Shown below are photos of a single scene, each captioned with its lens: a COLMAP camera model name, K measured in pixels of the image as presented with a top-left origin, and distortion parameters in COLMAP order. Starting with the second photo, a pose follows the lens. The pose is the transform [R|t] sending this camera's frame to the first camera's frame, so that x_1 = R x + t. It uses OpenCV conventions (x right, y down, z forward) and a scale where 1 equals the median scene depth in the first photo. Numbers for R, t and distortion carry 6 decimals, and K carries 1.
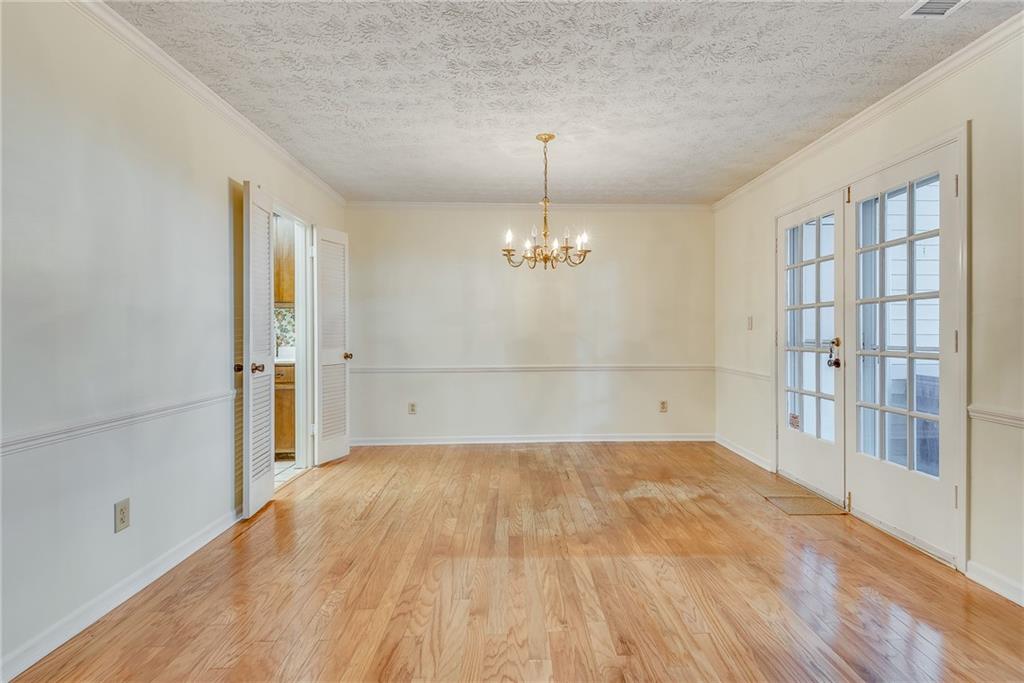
lens RADIAL K [[527.8, 0, 513.9], [0, 527.8, 333.7], [0, 0, 1]] dist [0.037325, -0.028750]
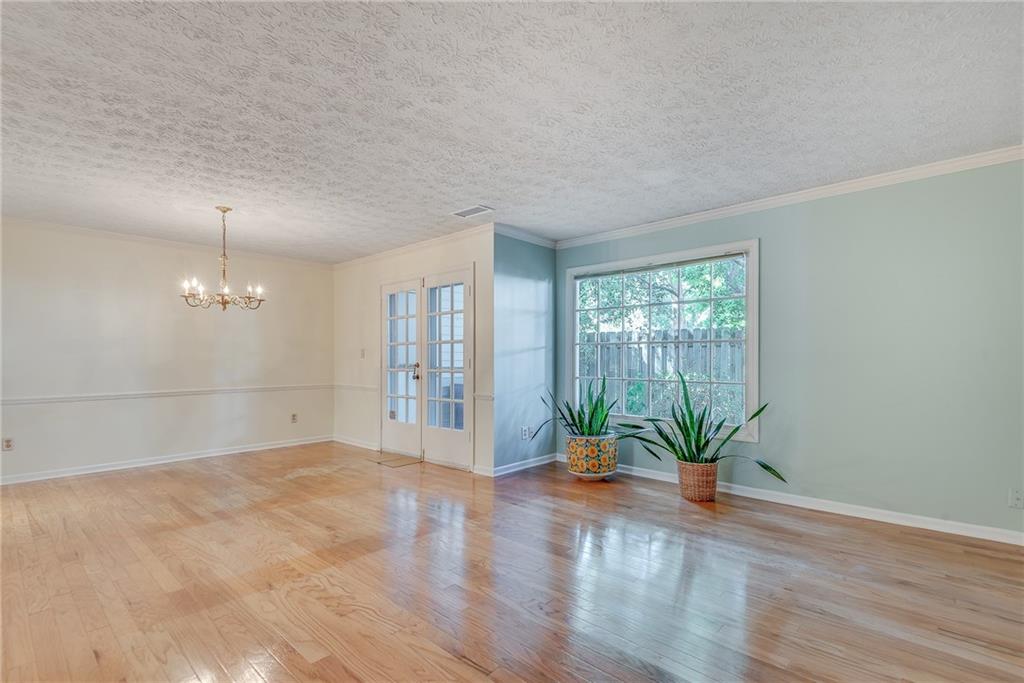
lens RADIAL K [[461.4, 0, 512.7], [0, 461.4, 350.4], [0, 0, 1]] dist [0.054707, -0.027128]
pose [[0.711808, 0.012081, 0.702271, -0.253304], [0.003246, 0.999785, -0.020489, -0.000118], [-0.702367, 0.016863, 0.711615, -0.318641]]
